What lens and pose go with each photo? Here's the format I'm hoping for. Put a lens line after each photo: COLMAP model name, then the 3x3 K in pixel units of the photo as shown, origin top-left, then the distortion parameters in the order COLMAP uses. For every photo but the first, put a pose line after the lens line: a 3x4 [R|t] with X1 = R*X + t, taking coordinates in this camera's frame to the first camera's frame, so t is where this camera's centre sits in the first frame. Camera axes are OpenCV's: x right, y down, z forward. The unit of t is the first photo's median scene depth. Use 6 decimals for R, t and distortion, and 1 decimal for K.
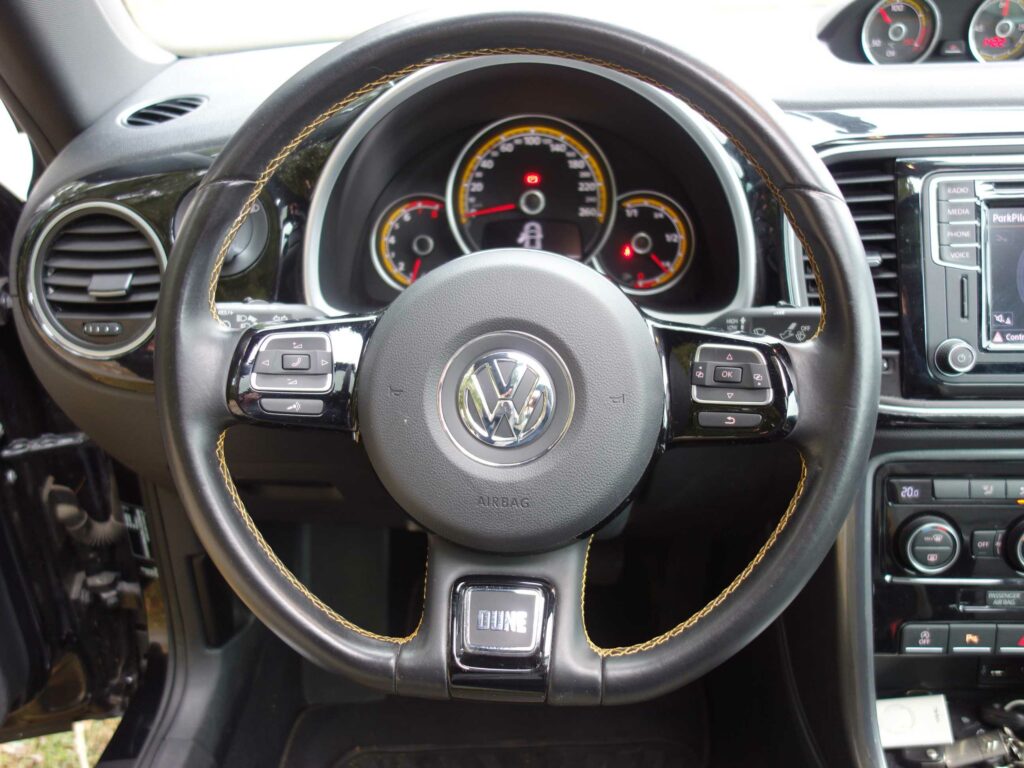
lens RADIAL K [[902.3, 0, 512.0], [0, 902.3, 384.0], [0, 0, 1]] dist [0.001767, -0.010154]
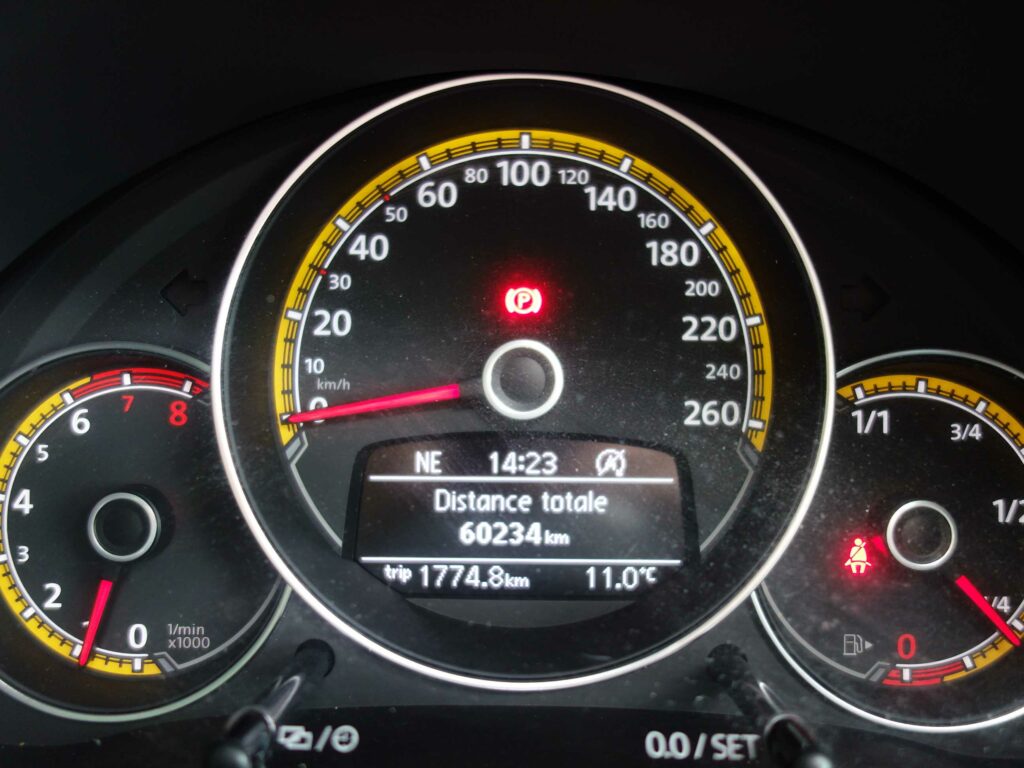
lens RADIAL K [[902.3, 0, 512.0], [0, 902.3, 384.0], [0, 0, 1]] dist [0.001767, -0.010154]
pose [[0.998959, 0.015334, 0.042969, 0.006847], [-0.008760, 0.988768, -0.149200, -0.157284], [-0.044774, 0.148669, 0.987873, 0.718865]]
